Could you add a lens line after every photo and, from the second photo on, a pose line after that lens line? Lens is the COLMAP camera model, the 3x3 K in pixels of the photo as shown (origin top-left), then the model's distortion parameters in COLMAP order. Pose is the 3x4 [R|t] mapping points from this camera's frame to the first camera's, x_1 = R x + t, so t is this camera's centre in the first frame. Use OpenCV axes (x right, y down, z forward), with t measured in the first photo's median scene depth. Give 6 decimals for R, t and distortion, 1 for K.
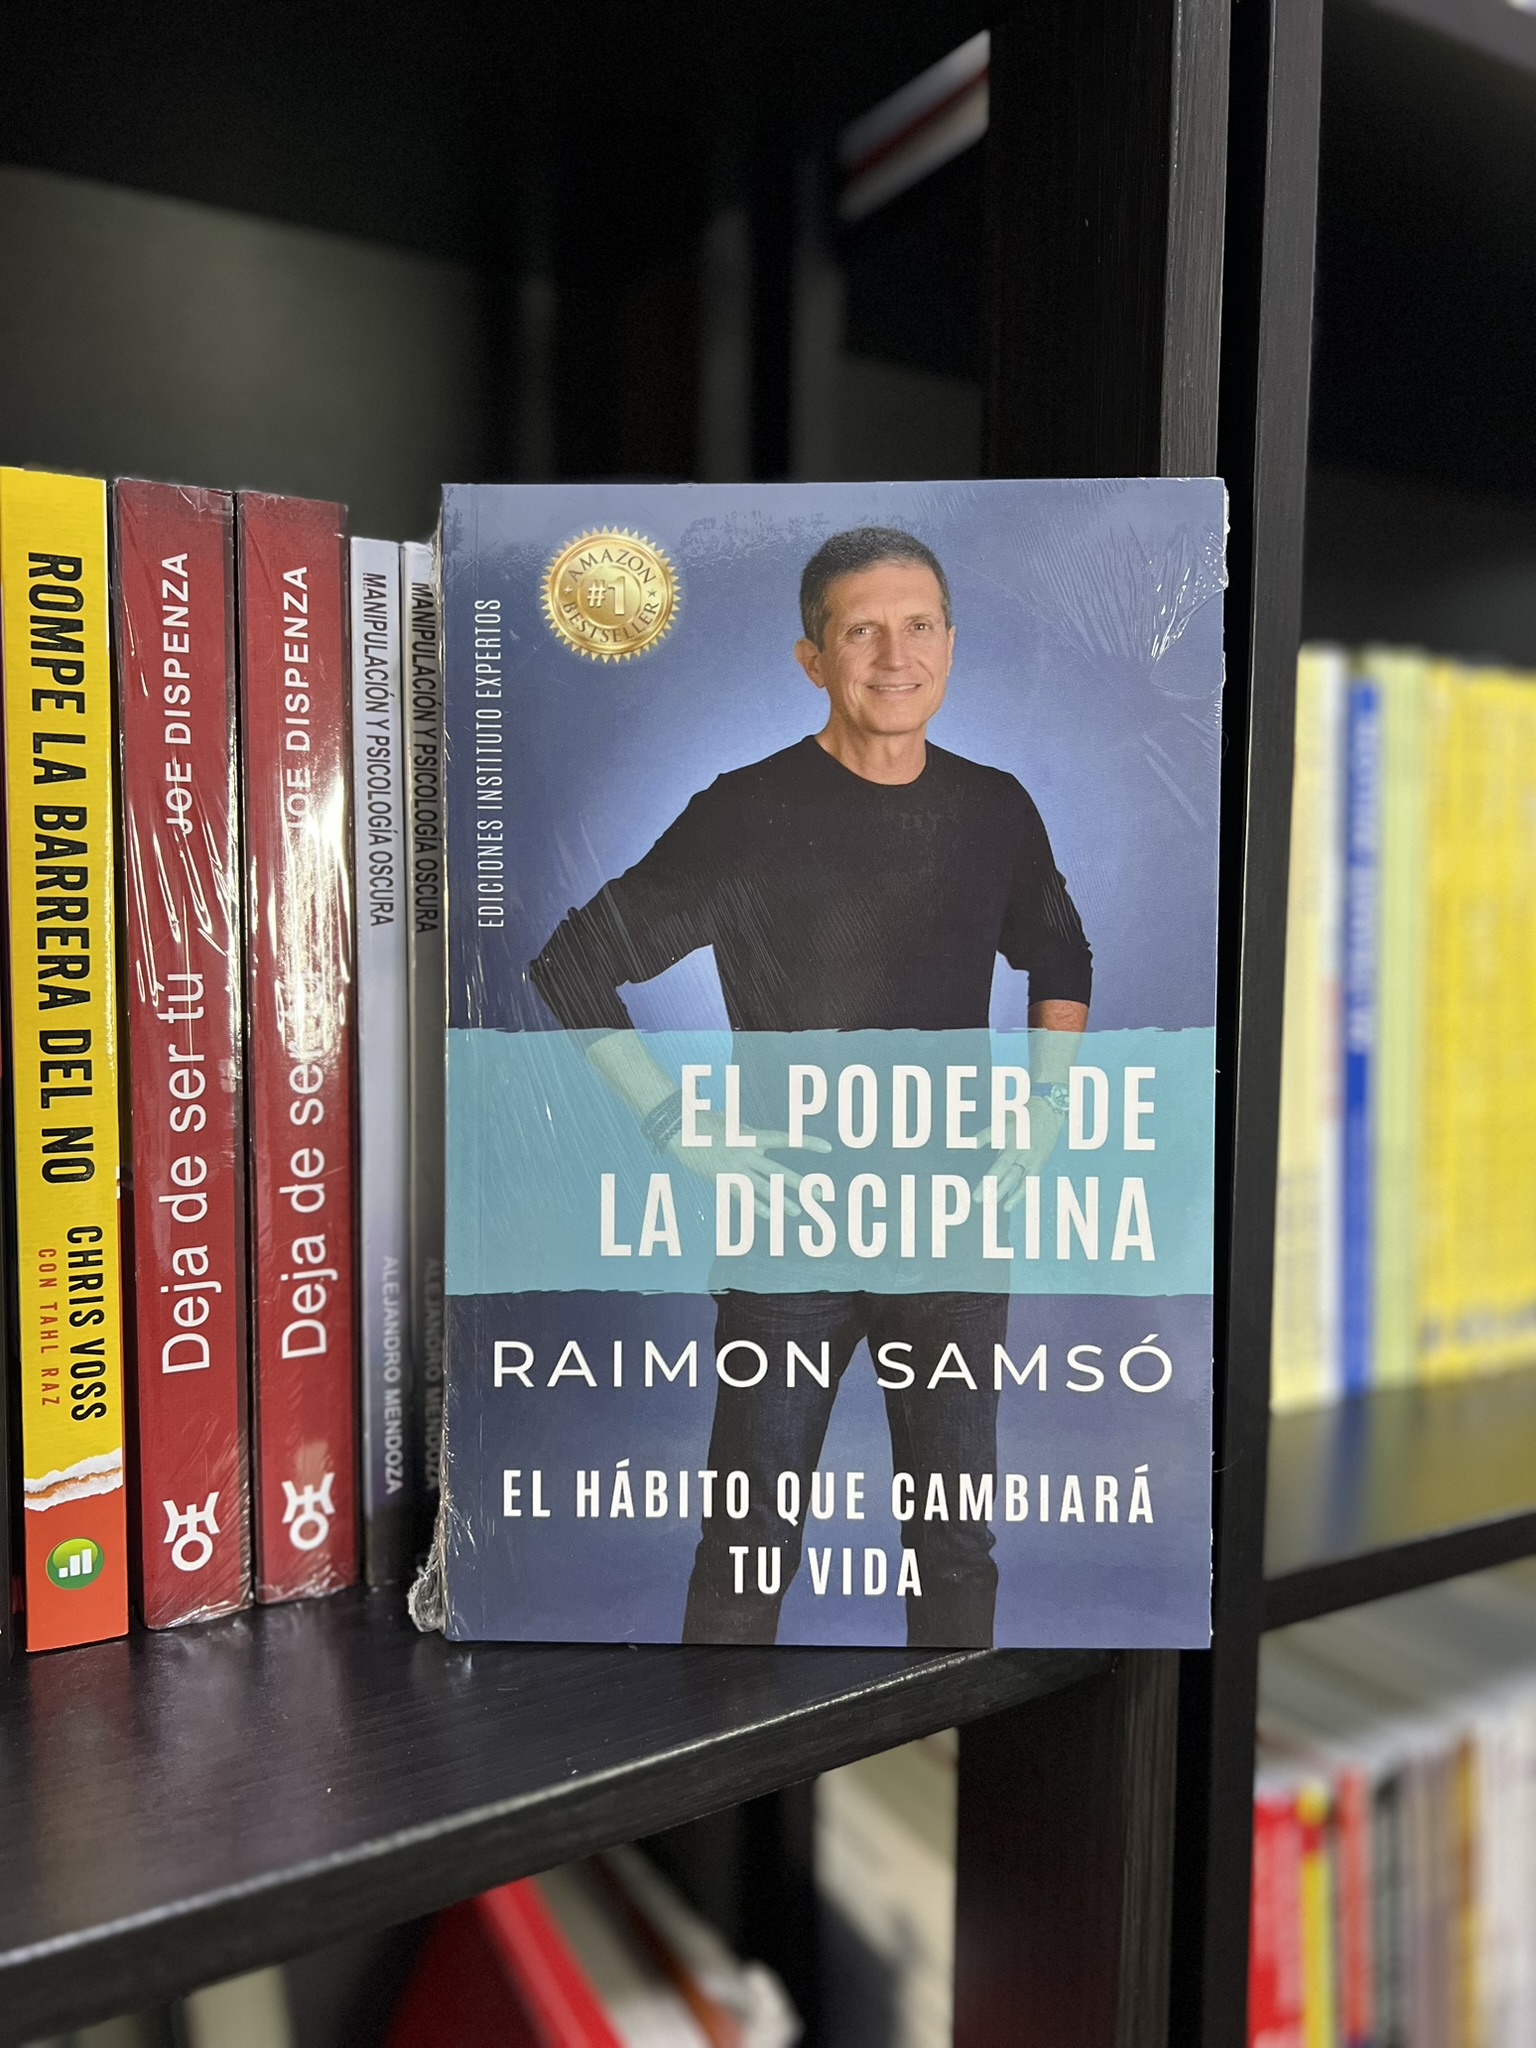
lens RADIAL K [[1524.9, 0, 743.8], [0, 1524.9, 1048.2], [0, 0, 1]] dist [-0.007059, -0.000196]
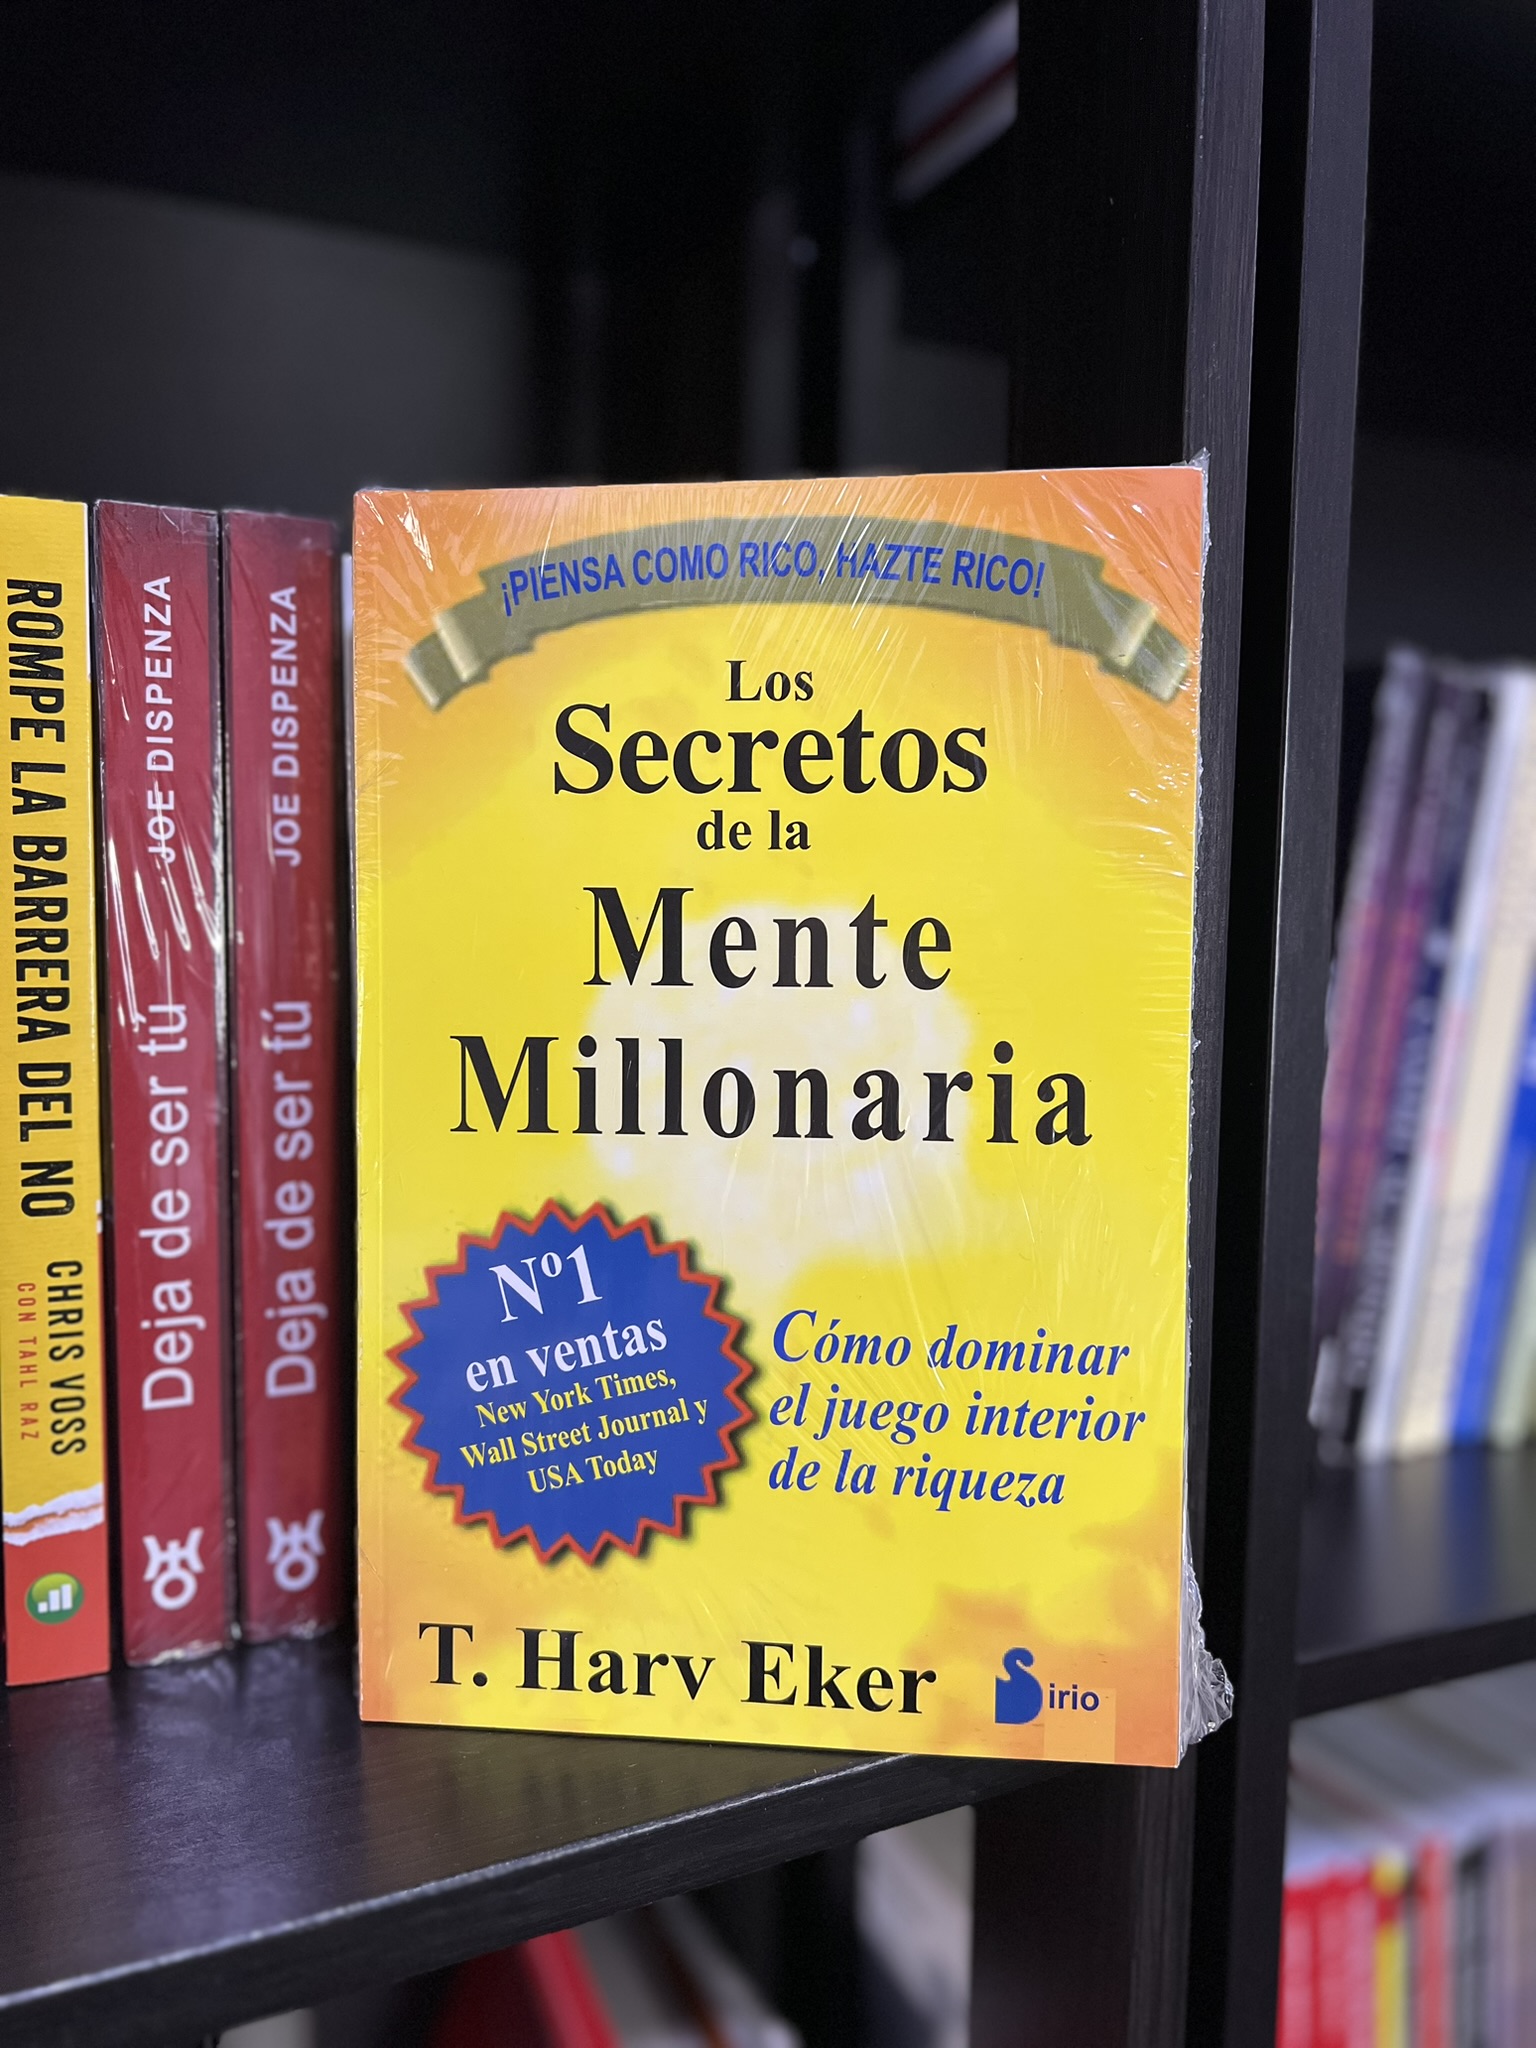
lens RADIAL K [[1524.9, 0, 768.4], [0, 1524.9, 1043.2], [0, 0, 1]] dist [-0.007059, -0.000196]
pose [[0.996265, 0.015216, -0.084995, 0.099388], [-0.014052, 0.999799, 0.014272, -0.042395], [0.085195, -0.013025, 0.996279, 0.052447]]
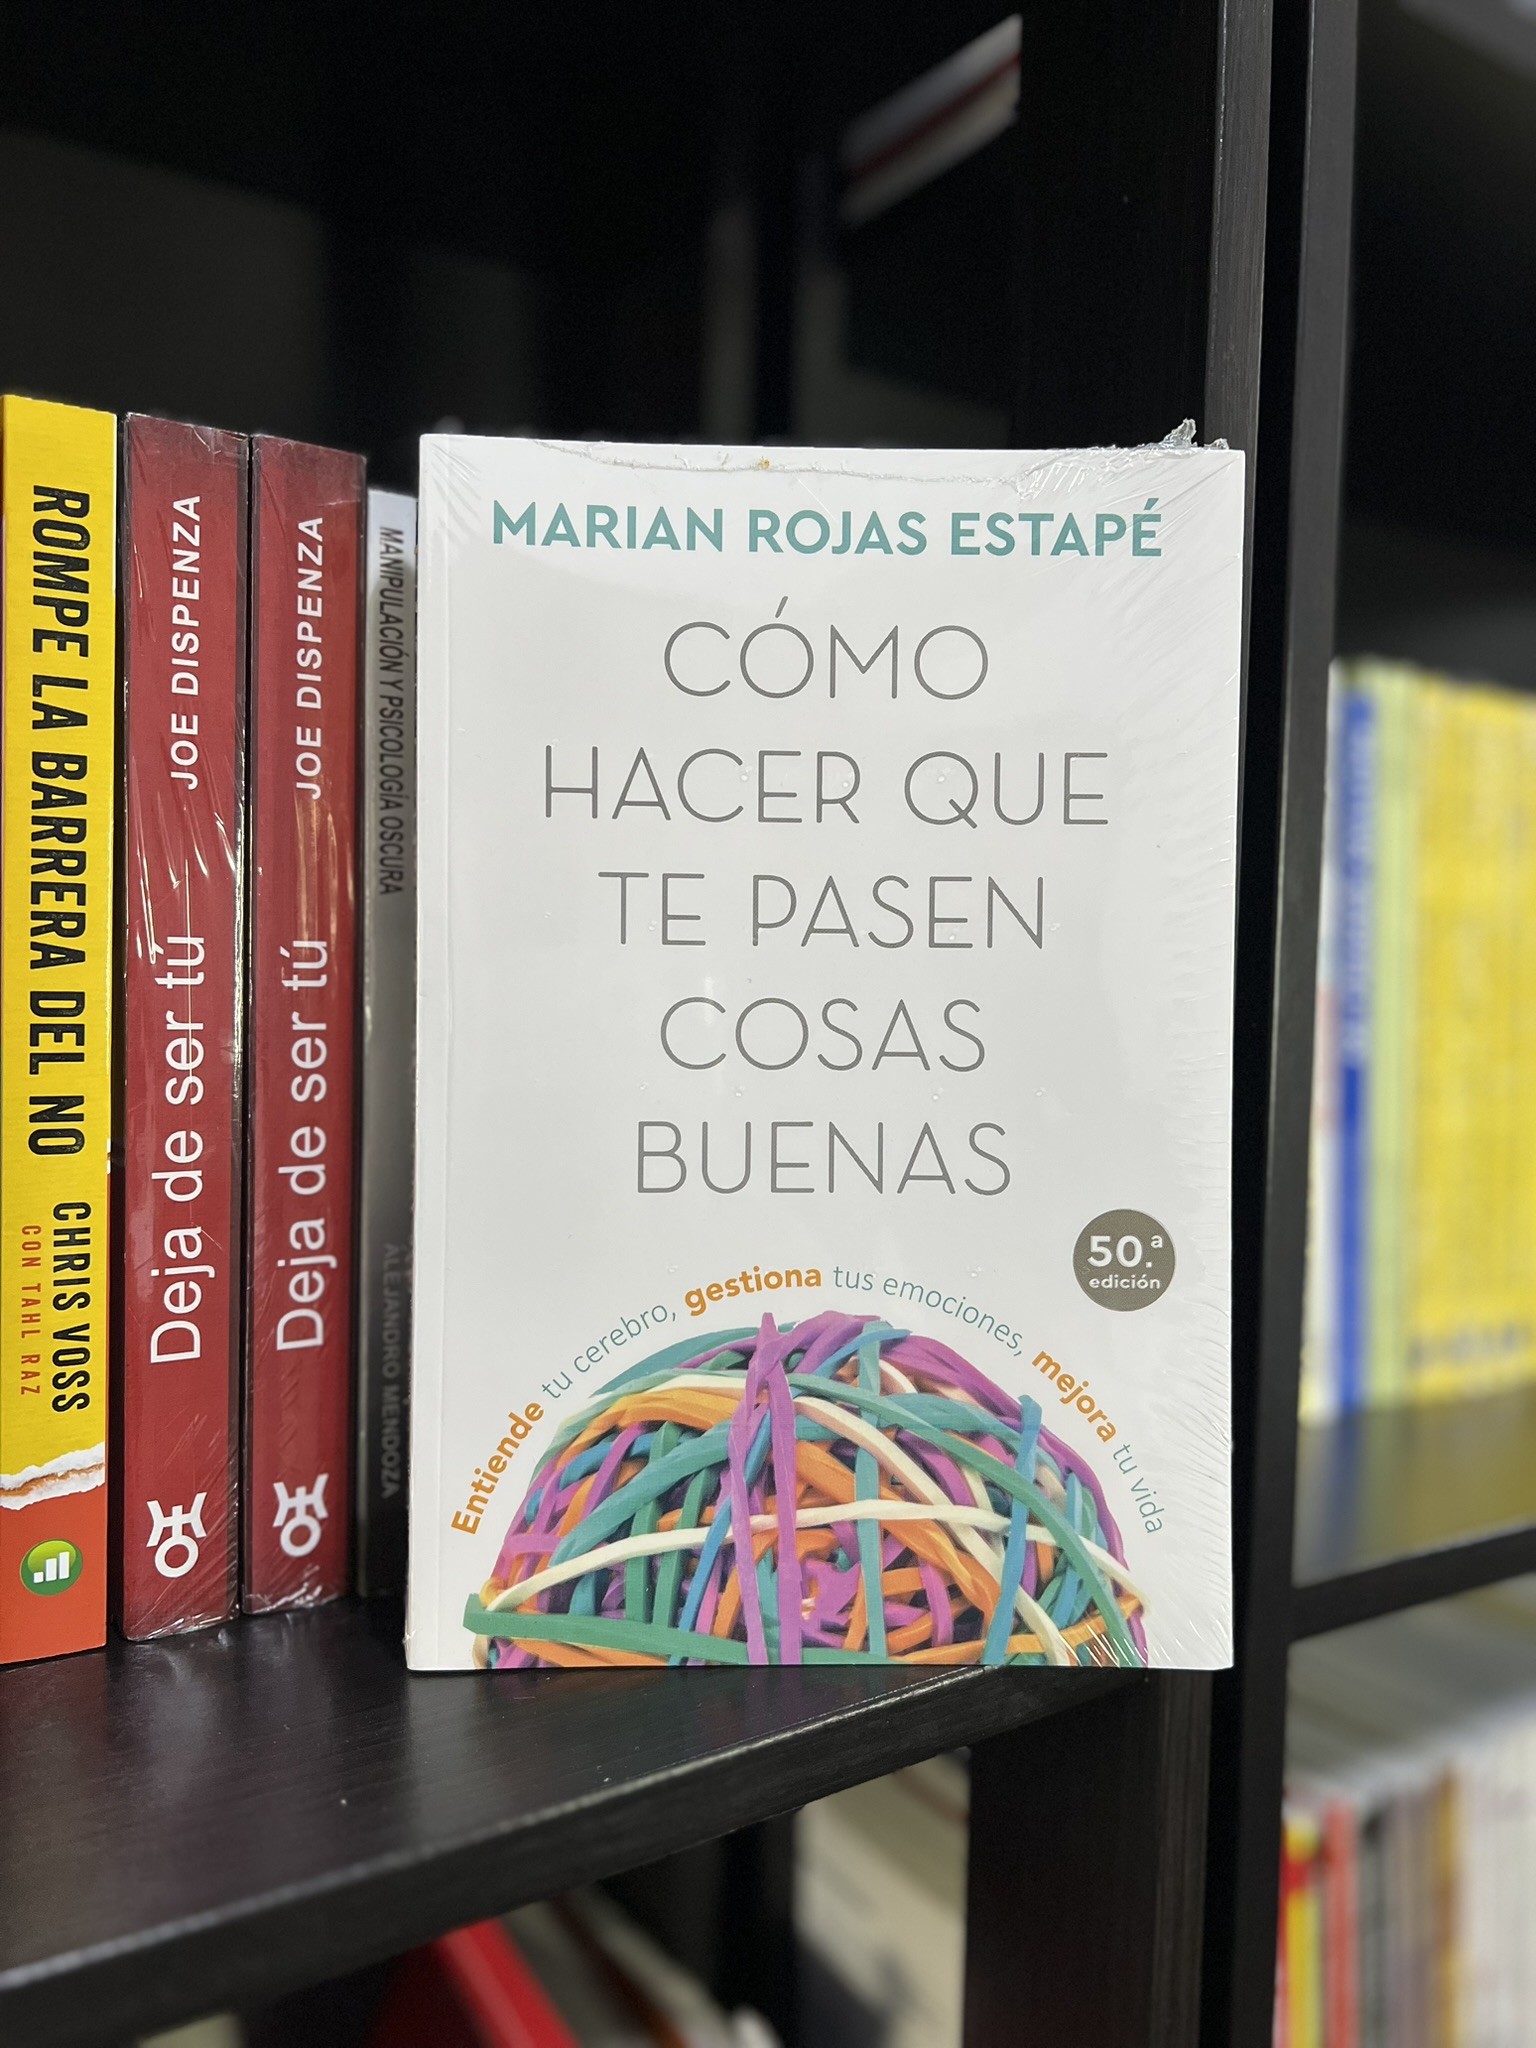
lens RADIAL K [[1524.9, 0, 732.6], [0, 1524.9, 1060.0], [0, 0, 1]] dist [-0.007059, -0.000196]
pose [[0.998796, 0.012978, 0.047310, -0.069265], [-0.011407, 0.999380, -0.033318, 0.053226], [-0.047714, 0.032738, 0.998324, 0.041706]]
